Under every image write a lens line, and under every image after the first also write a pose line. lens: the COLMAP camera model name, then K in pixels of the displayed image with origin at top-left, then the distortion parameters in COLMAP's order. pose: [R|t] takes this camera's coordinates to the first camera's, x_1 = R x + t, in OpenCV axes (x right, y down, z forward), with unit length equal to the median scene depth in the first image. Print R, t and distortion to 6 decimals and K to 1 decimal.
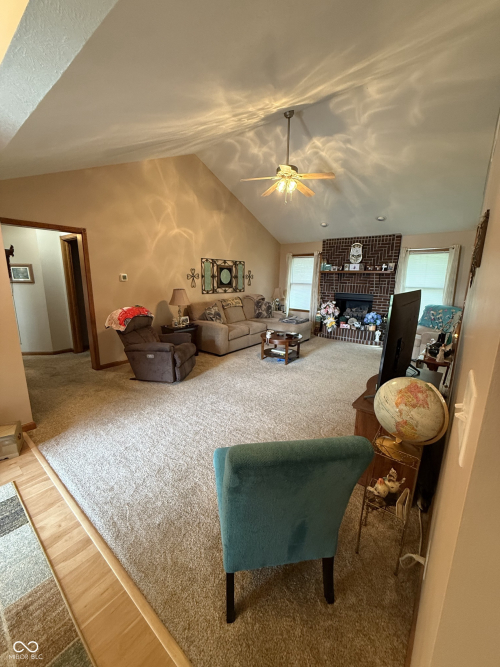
lens RADIAL K [[267.4, 0, 249.1], [0, 267.4, 331.7], [0, 0, 1]] dist [-0.001869, -0.000118]
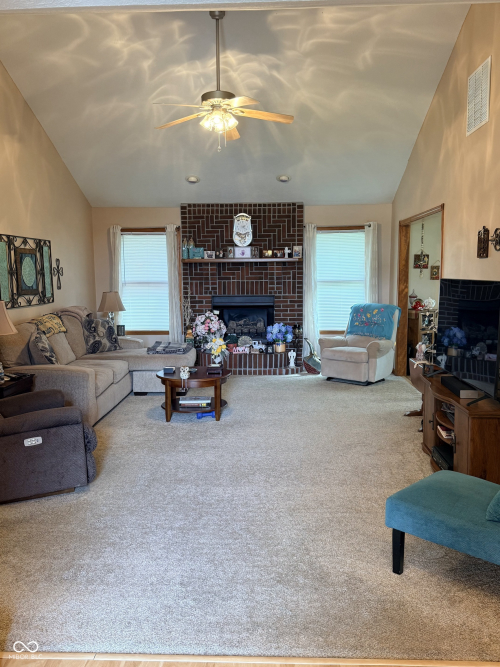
lens RADIAL K [[567.0, 0, 250.0], [0, 567.0, 333.5], [0, 0, 1]] dist [0.135788, -0.255686]
pose [[0.799890, -0.088106, 0.593644, -0.403880], [0.142951, 0.988666, -0.045883, 0.003861], [-0.582873, 0.121563, 0.803419, -0.030116]]
